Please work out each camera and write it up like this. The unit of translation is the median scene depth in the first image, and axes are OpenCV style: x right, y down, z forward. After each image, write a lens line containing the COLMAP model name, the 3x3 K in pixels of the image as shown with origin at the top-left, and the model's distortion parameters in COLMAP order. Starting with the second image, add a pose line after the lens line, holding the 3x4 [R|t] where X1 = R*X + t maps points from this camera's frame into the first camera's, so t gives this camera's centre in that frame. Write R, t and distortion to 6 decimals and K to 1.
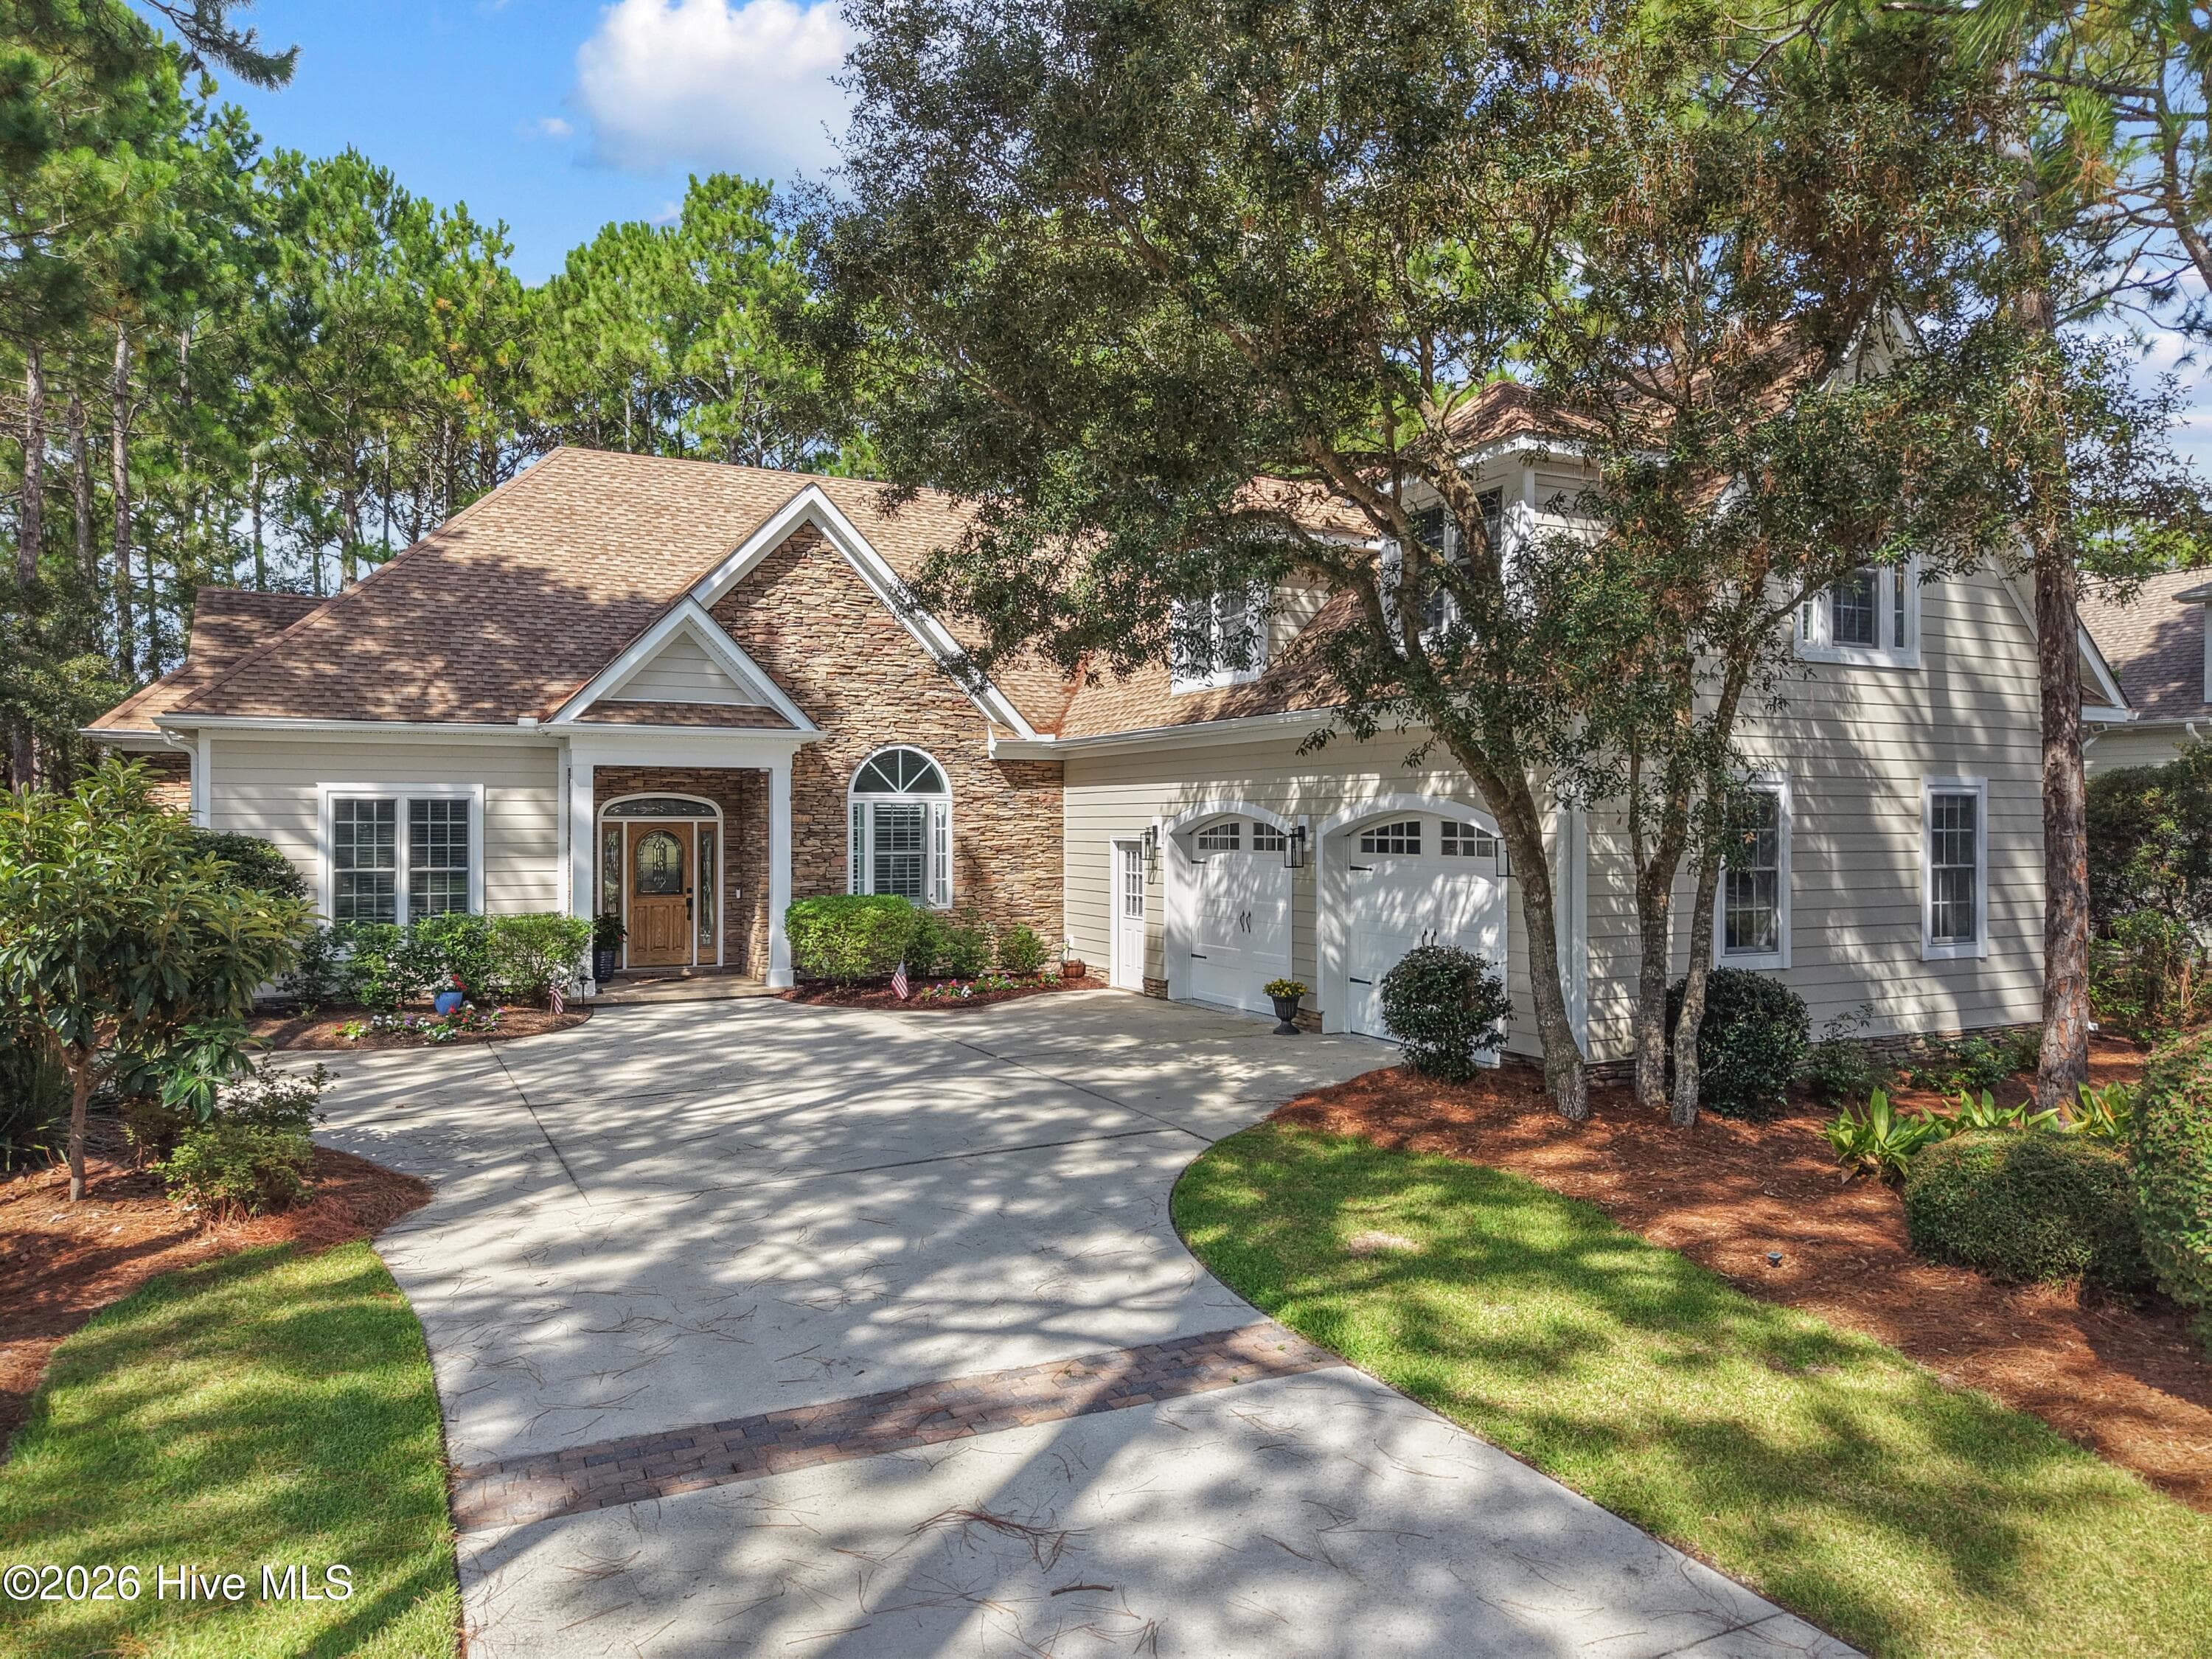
lens RADIAL K [[1479.6, 0, 1116.8], [0, 1479.6, 839.3], [0, 0, 1]] dist [0.009959, -0.004657]
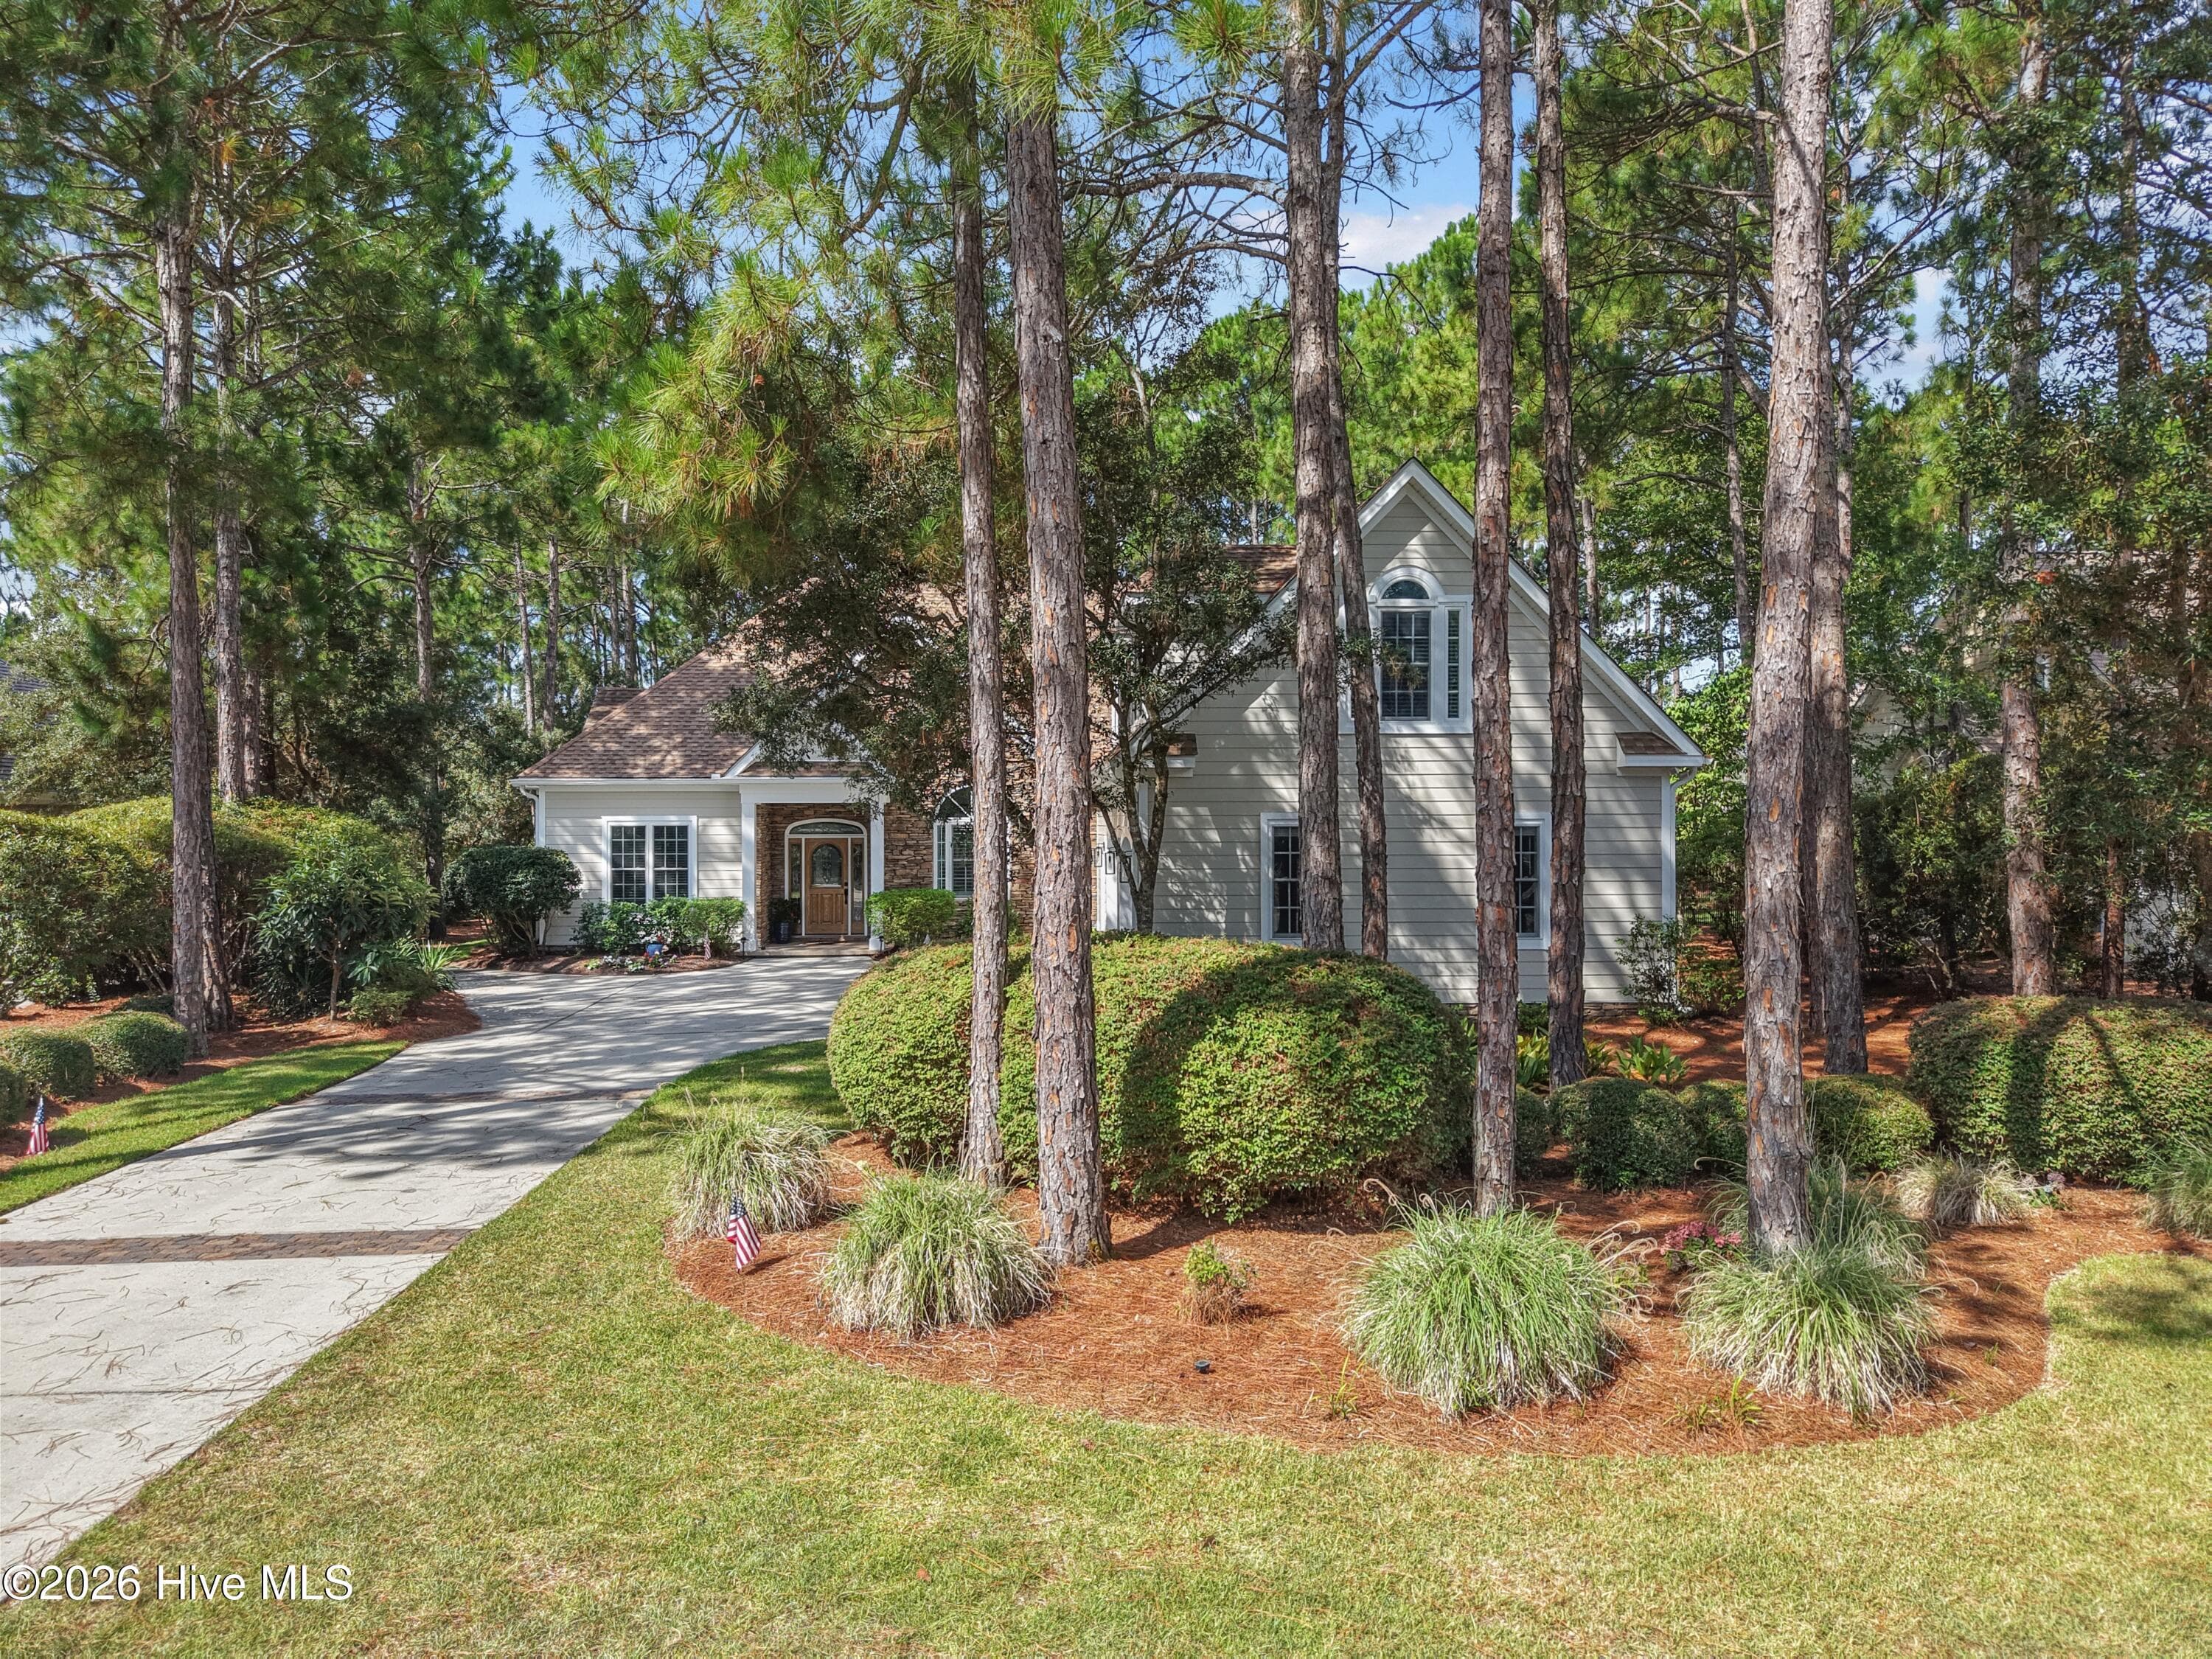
lens RADIAL K [[1469.5, 0, 1121.6], [0, 1469.5, 830.6], [0, 0, 1]] dist [0.039872, -0.003695]
pose [[0.922769, 0.000610, -0.385354, 0.601357], [-0.002056, 0.999992, -0.003340, -0.016799], [0.385349, 0.003874, 0.922763, -0.282721]]
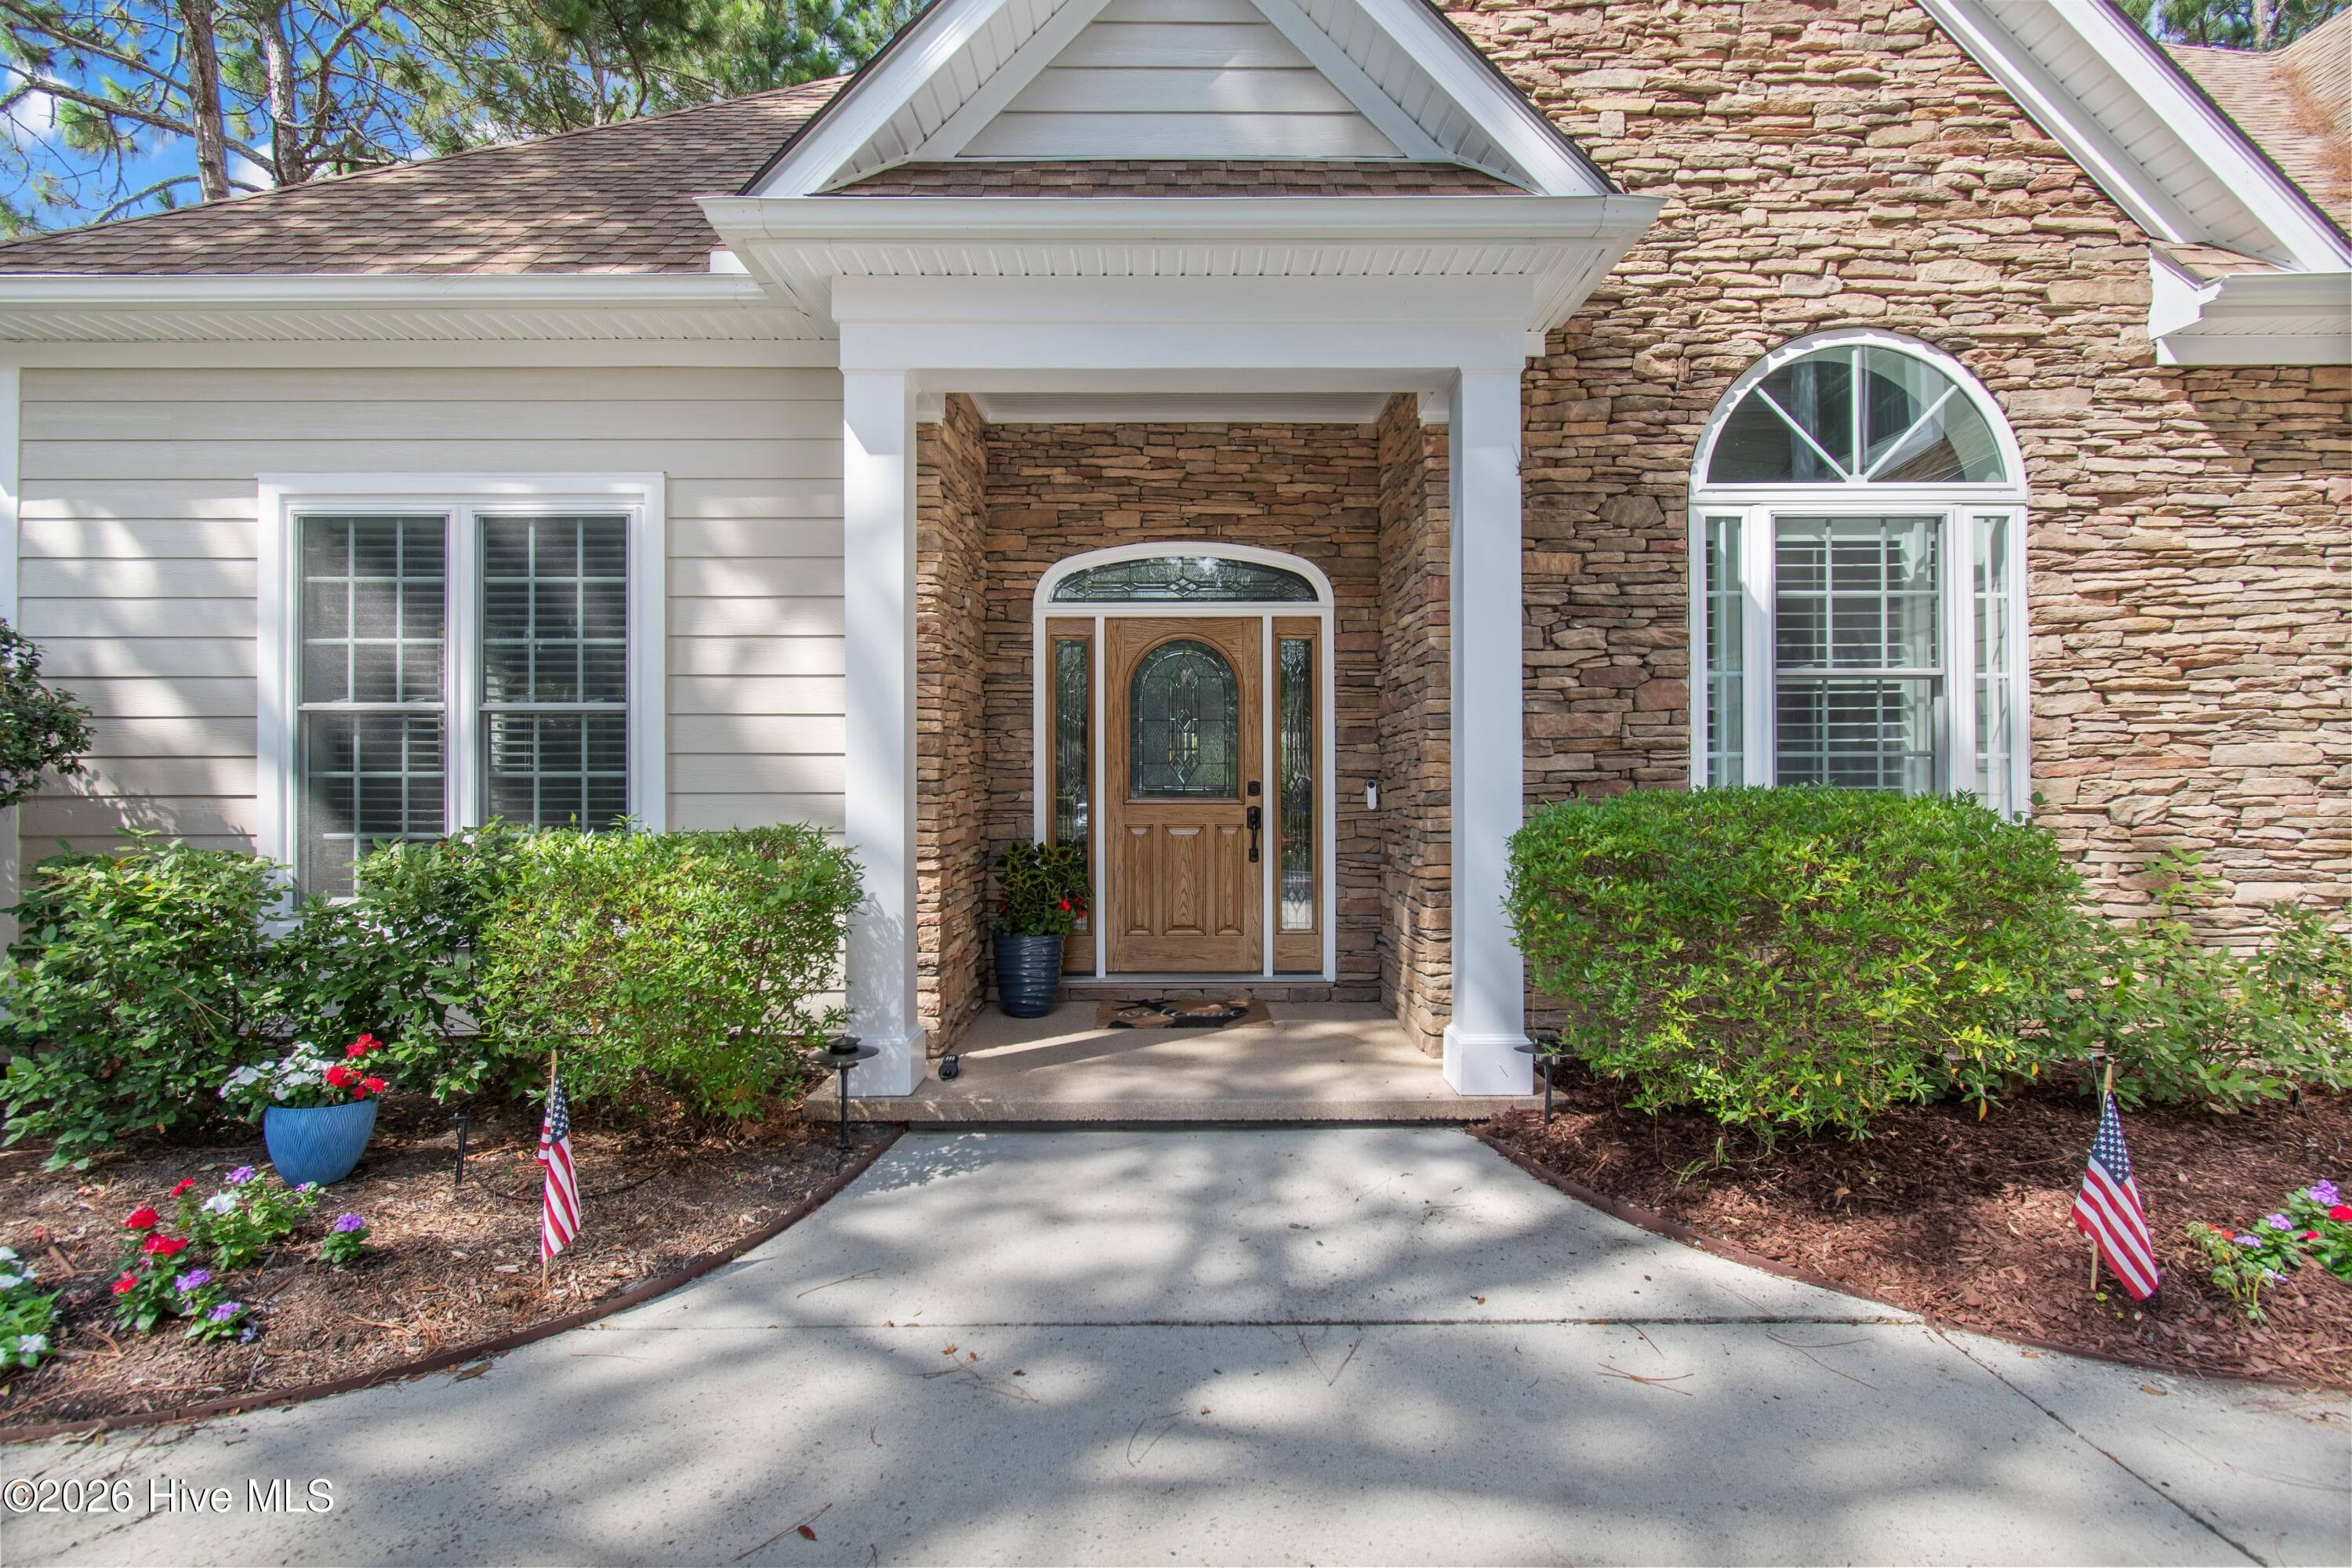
lens RADIAL K [[1157.1, 0, 1187.1], [0, 1157.1, 781.7], [0, 0, 1]] dist [-0.001099, -0.000012]
pose [[0.900075, -0.002971, -0.435724, -0.188843], [-0.001780, 0.999943, -0.010497, 0.040546], [0.435731, 0.010224, 0.900019, 0.800396]]
